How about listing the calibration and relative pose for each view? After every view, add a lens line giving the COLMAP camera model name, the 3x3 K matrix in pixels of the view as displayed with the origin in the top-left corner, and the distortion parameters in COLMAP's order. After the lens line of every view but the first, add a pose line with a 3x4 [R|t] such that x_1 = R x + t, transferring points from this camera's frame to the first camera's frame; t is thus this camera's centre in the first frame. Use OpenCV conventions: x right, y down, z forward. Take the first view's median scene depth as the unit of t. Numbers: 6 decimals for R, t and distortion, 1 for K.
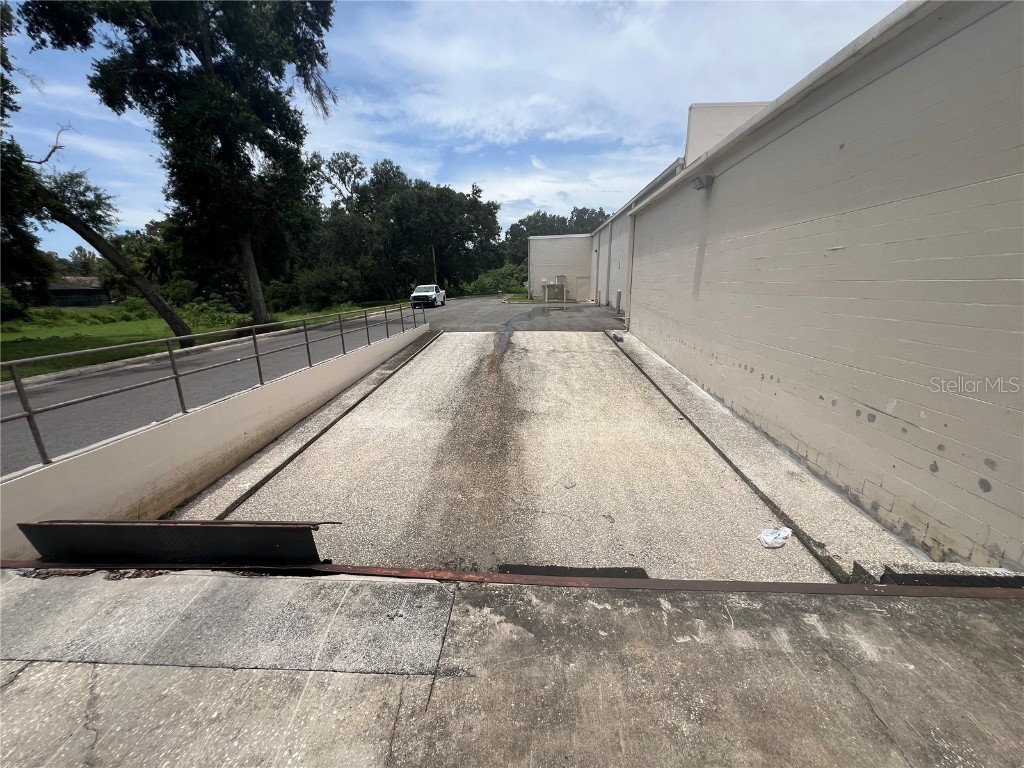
lens RADIAL K [[409.2, 0, 513.8], [0, 409.2, 385.8], [0, 0, 1]] dist [-0.000817, 0.000220]
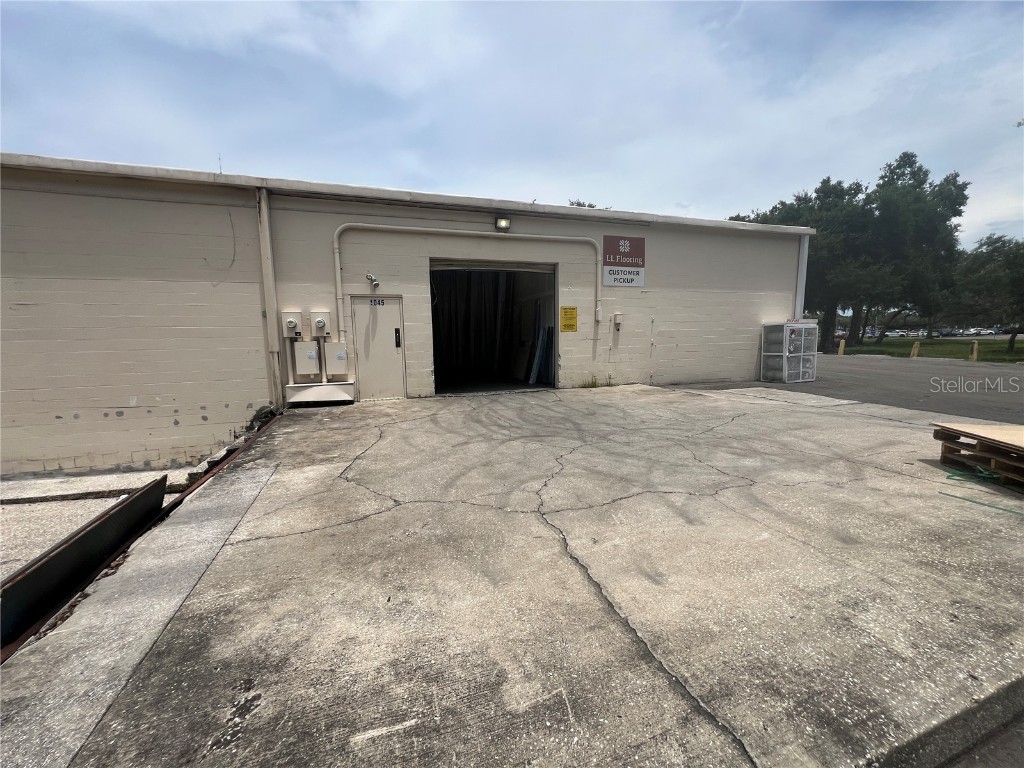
lens RADIAL K [[409.2, 0, 511.5], [0, 409.2, 385.4], [0, 0, 1]] dist [-0.000817, 0.000220]
pose [[-0.370829, -0.101162, 0.923175, -0.314160], [0.242035, 0.949170, 0.201233, 0.006678], [-0.896607, 0.298063, -0.327496, 0.038831]]
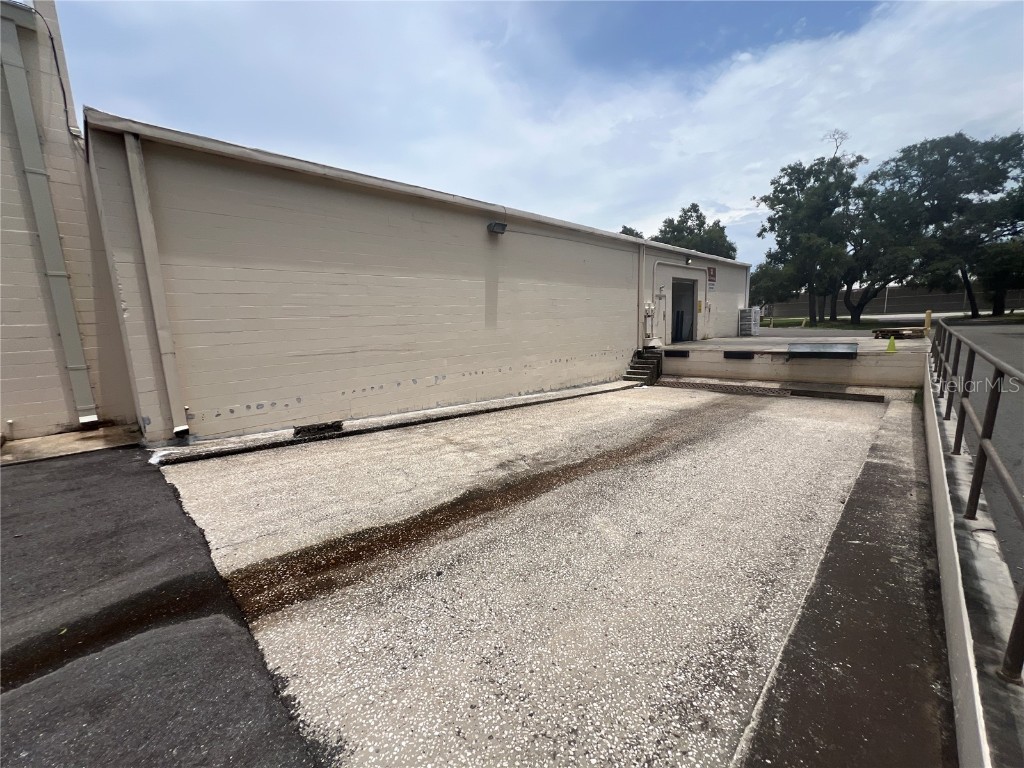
lens RADIAL K [[409.2, 0, 511.7], [0, 409.2, 388.8], [0, 0, 1]] dist [-0.000817, 0.000220]
pose [[-0.737393, -0.055875, 0.673149, -0.210719], [0.218841, 0.923057, 0.316345, -0.235716], [-0.639031, 0.380583, -0.668428, 1.042267]]
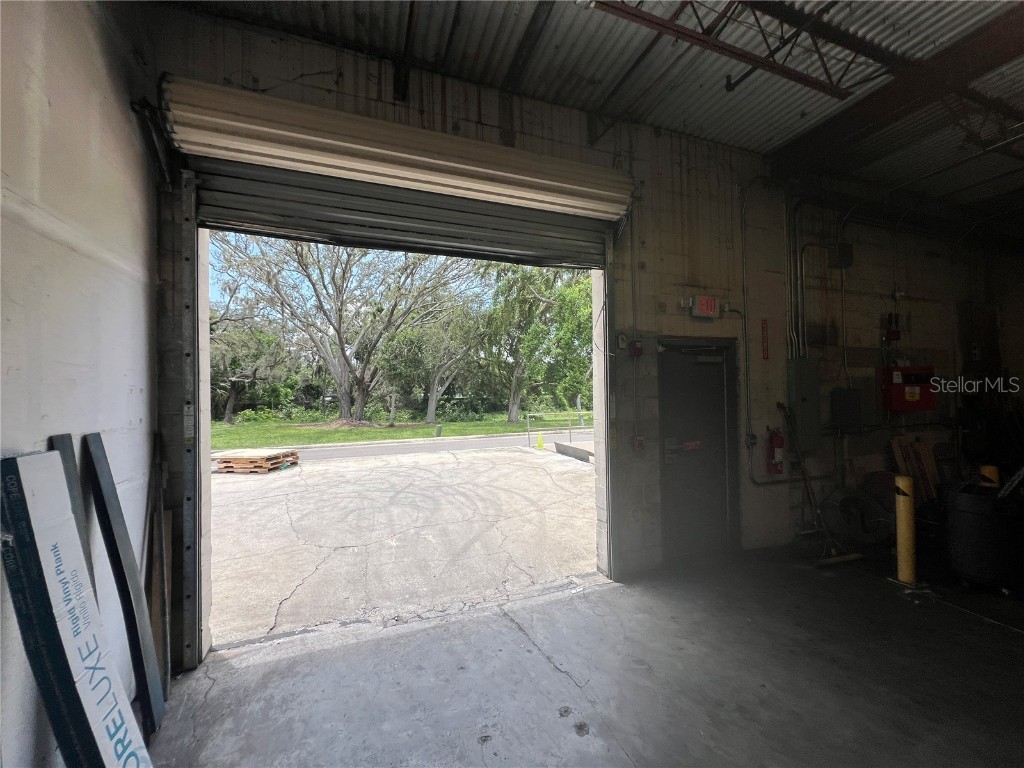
lens RADIAL K [[409.2, 0, 511.8], [0, 409.2, 386.1], [0, 0, 1]] dist [-0.000817, 0.000220]
pose [[0.386944, -0.008167, -0.922067, 0.425039], [-0.207785, 0.973470, -0.095819, 0.036888], [0.898387, 0.228669, 0.374981, -0.200088]]
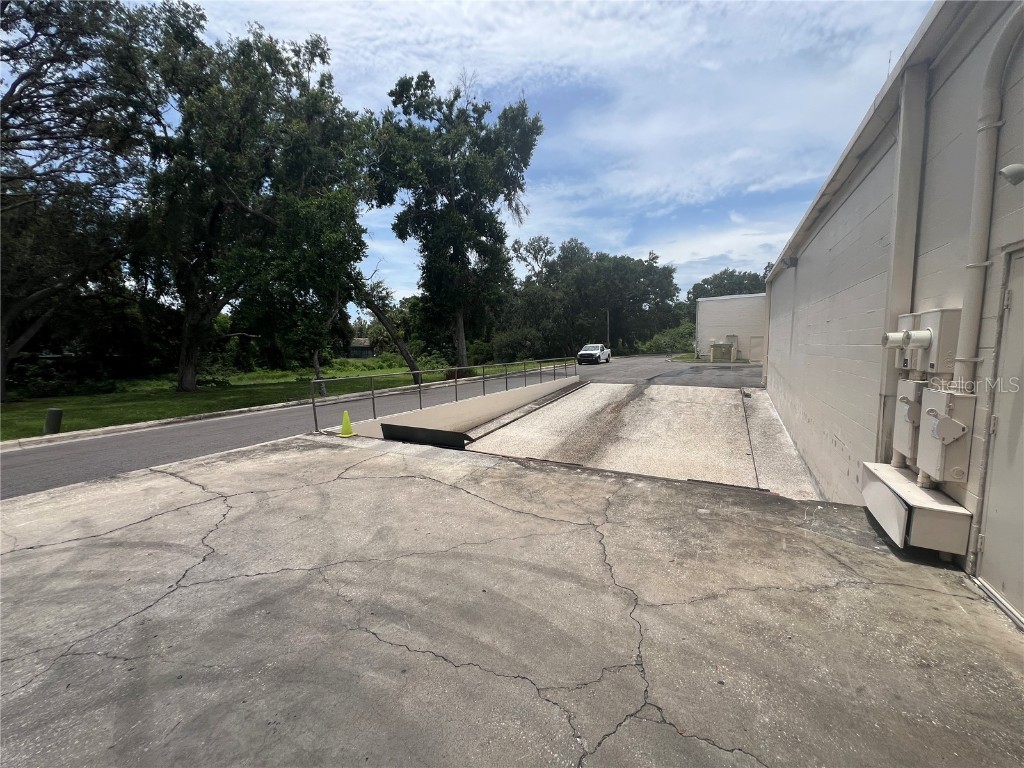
lens RADIAL K [[409.2, 0, 511.2], [0, 409.2, 386.9], [0, 0, 1]] dist [-0.000817, 0.000220]
pose [[0.906491, 0.046228, -0.419687, 0.129512], [-0.103060, 0.988149, -0.113758, 0.044461], [0.409454, 0.146373, 0.900512, -0.192470]]
